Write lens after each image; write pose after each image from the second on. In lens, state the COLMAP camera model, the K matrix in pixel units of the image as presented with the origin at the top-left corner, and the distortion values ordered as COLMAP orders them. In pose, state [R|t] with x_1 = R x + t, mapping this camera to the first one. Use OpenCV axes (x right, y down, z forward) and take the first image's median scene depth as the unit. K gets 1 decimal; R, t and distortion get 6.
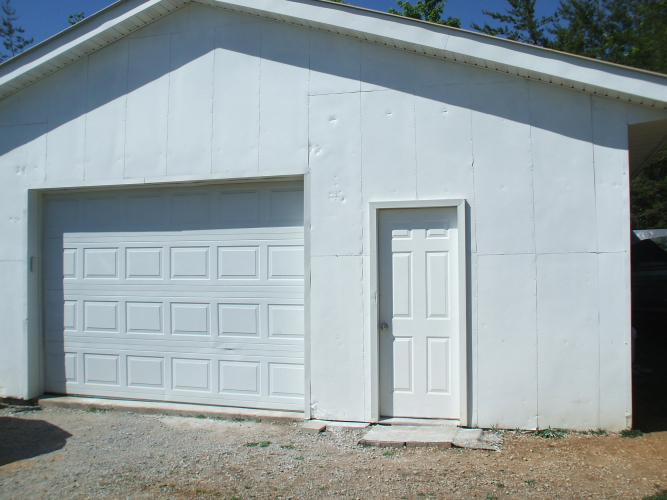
lens RADIAL K [[711.3, 0, 333.4], [0, 711.3, 250.2], [0, 0, 1]] dist [-0.095445, 0.000000]
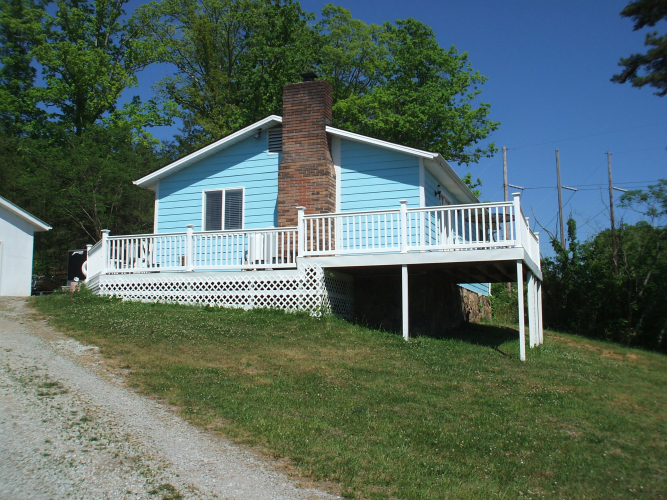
lens RADIAL K [[711.3, 0, 330.2], [0, 711.3, 248.2], [0, 0, 1]] dist [-0.095445, 0.000000]
pose [[0.107448, 0.124162, 0.986427, -3.336803], [-0.031076, 0.992106, -0.121492, 0.368222], [-0.993725, -0.017600, 0.110458, -1.235114]]
